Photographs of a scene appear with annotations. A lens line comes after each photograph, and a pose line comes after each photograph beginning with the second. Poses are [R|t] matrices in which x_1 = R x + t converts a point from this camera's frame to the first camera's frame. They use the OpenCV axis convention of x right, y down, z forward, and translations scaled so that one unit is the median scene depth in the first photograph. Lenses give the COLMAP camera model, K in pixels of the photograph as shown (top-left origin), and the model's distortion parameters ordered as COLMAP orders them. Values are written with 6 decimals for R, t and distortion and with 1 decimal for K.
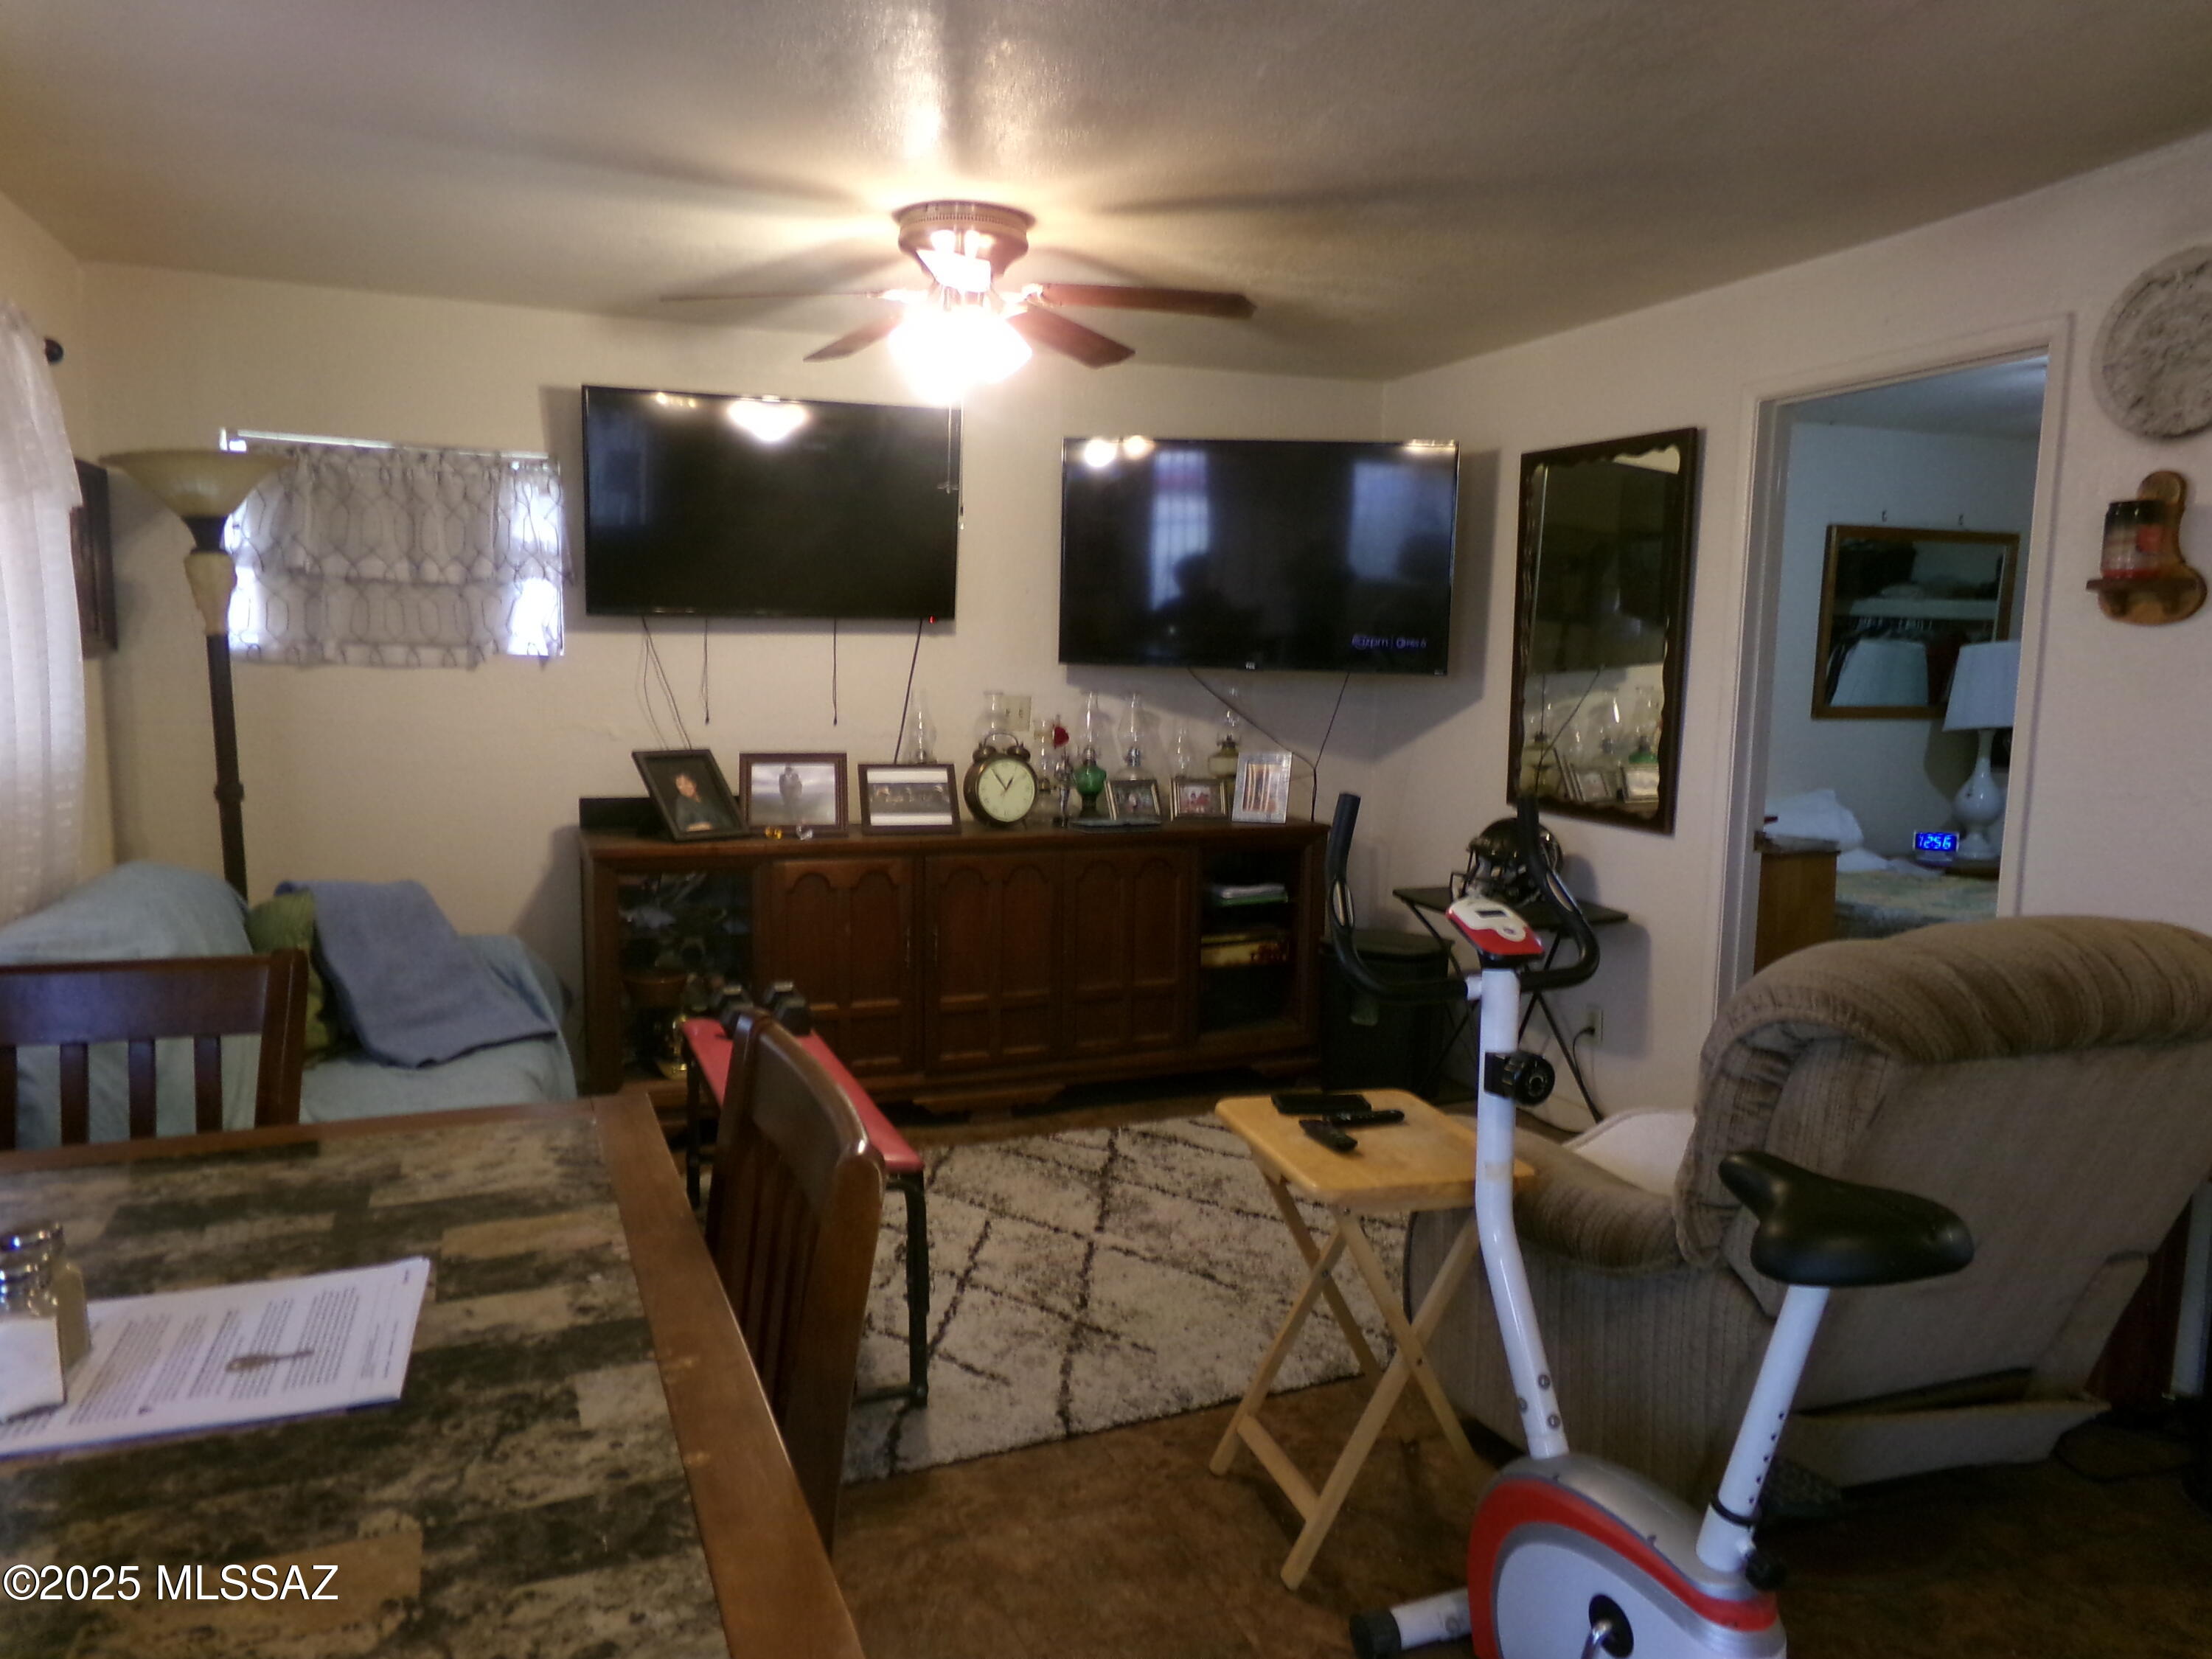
lens RADIAL K [[1496.1, 0, 1107.3], [0, 1496.1, 854.2], [0, 0, 1]] dist [-0.007819, 0.036986]
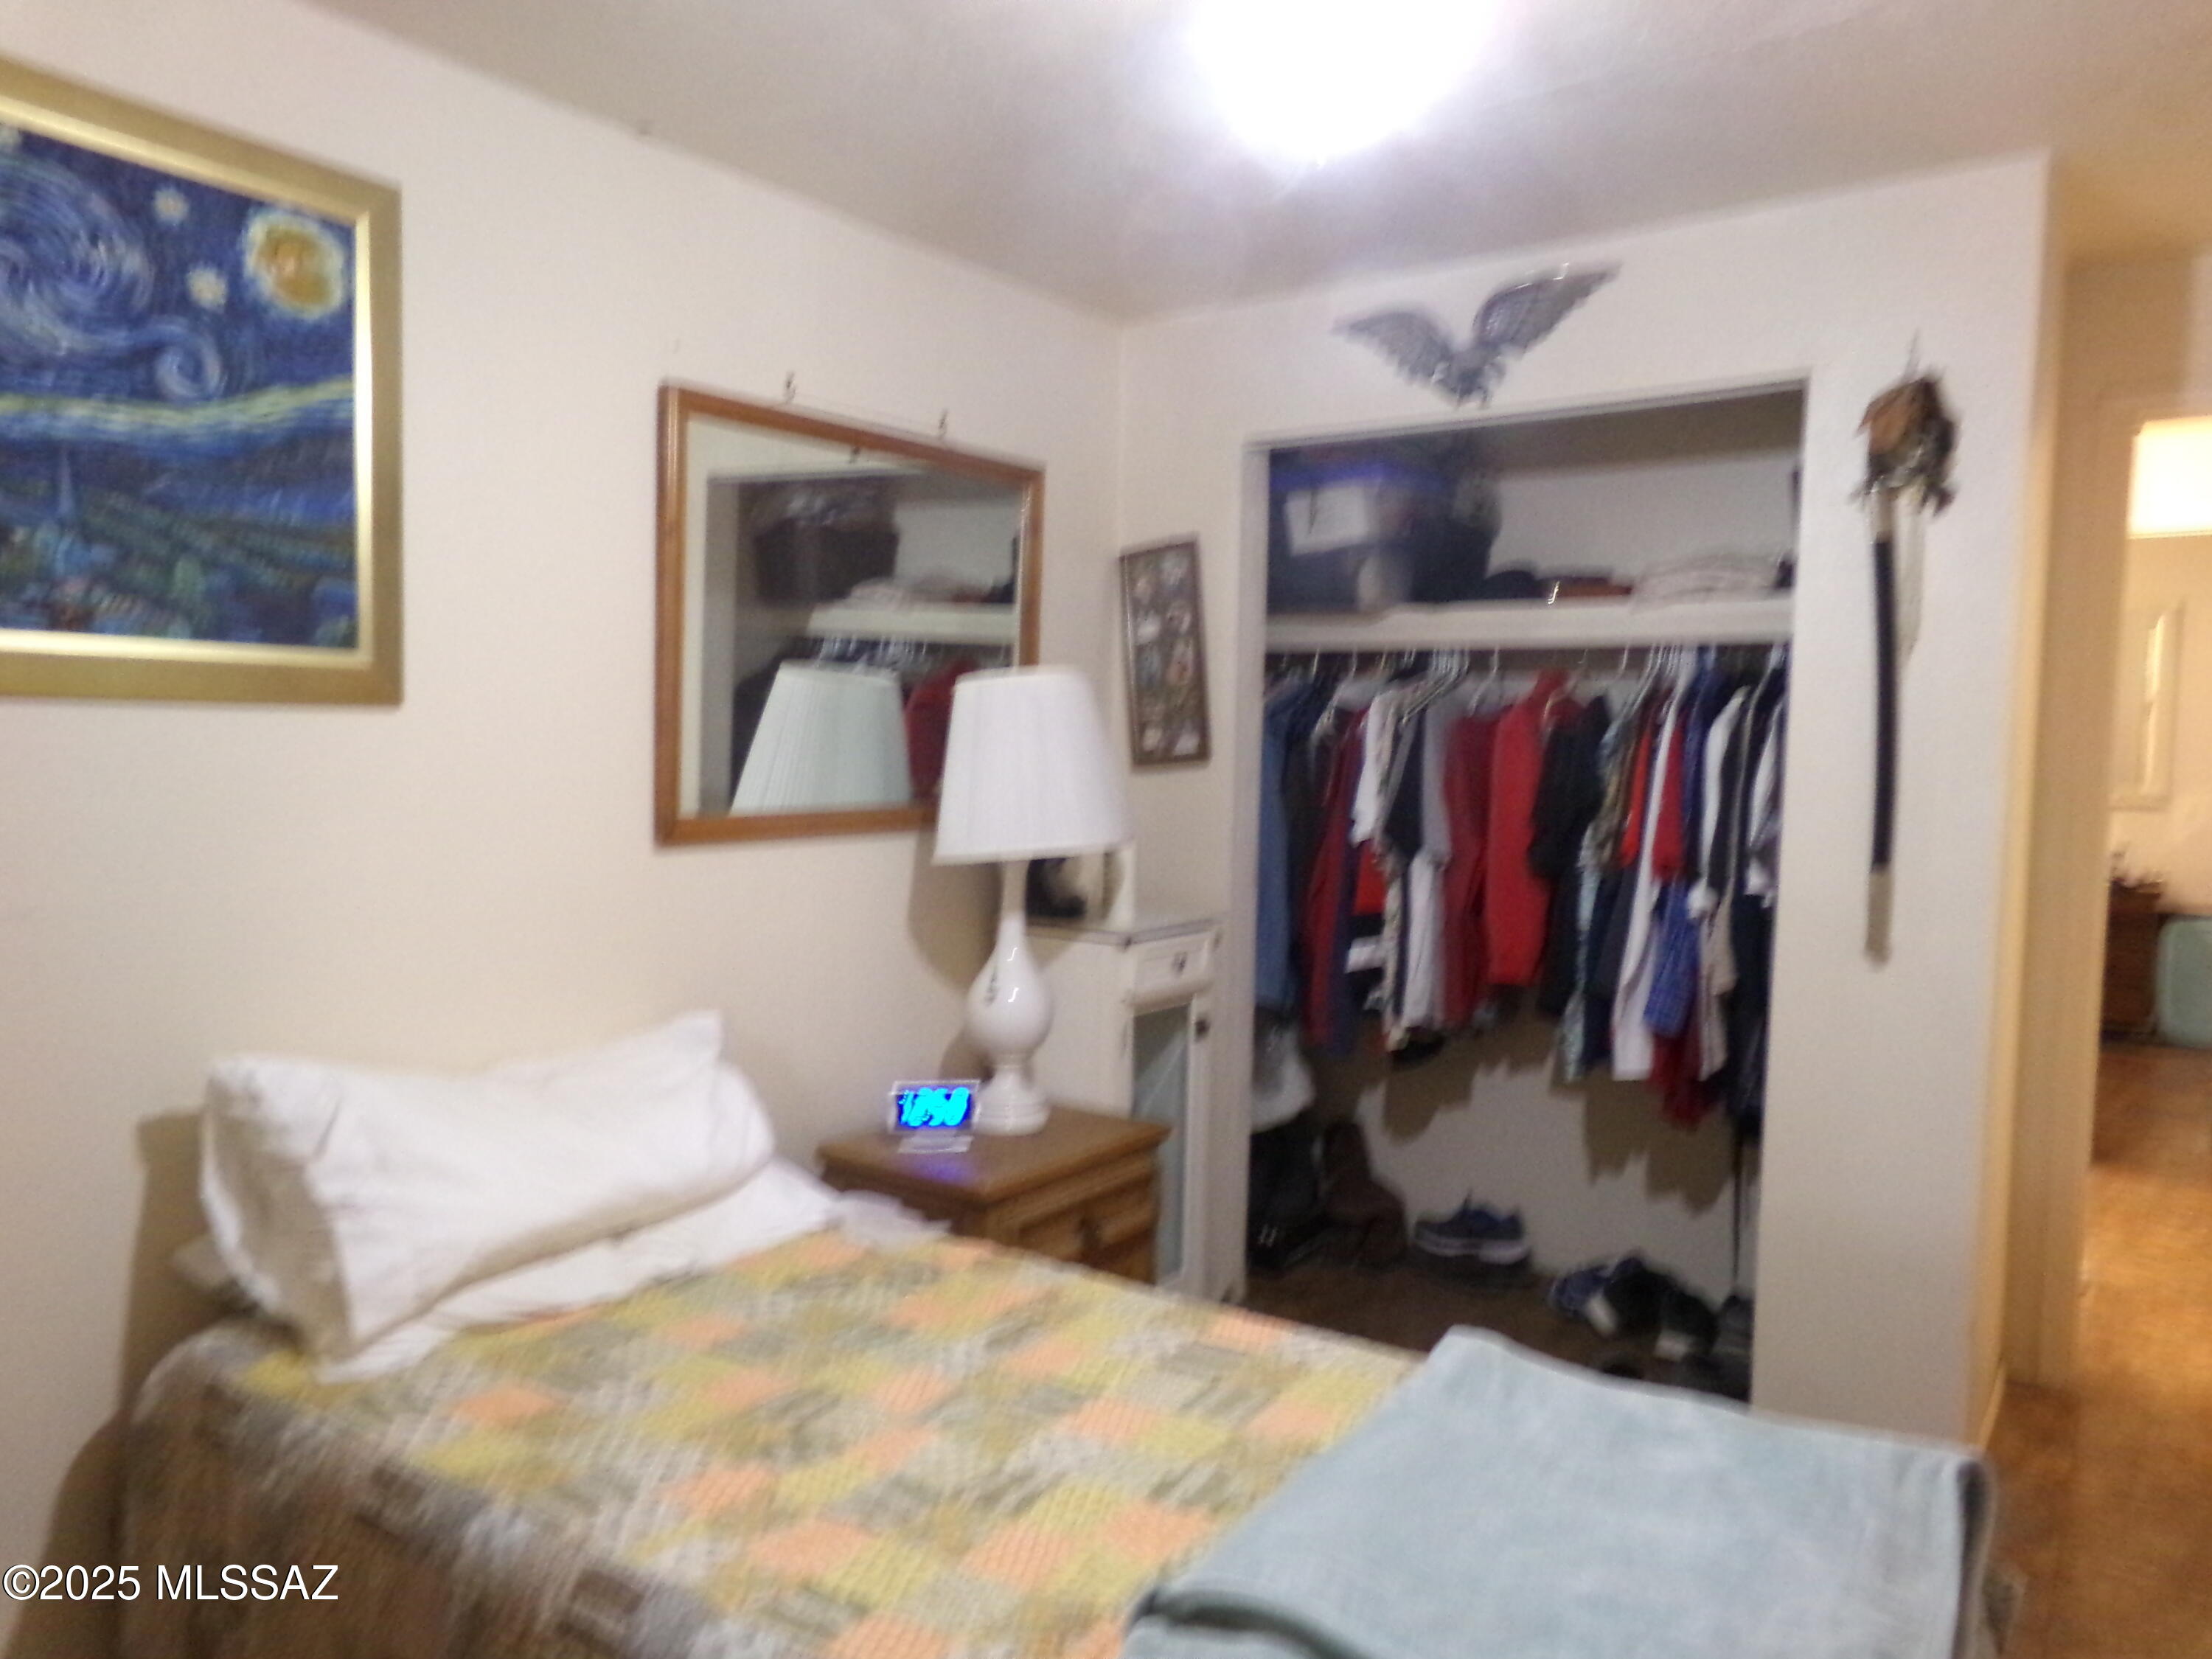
lens RADIAL K [[1525.9, 0, 1114.6], [0, 1525.9, 866.0], [0, 0, 1]] dist [-0.062376, 0.087850]
pose [[0.830841, -0.054084, 0.553876, 0.326881], [0.066310, 0.997797, -0.002037, -0.073848], [-0.552546, 0.038420, 0.832597, 0.548391]]
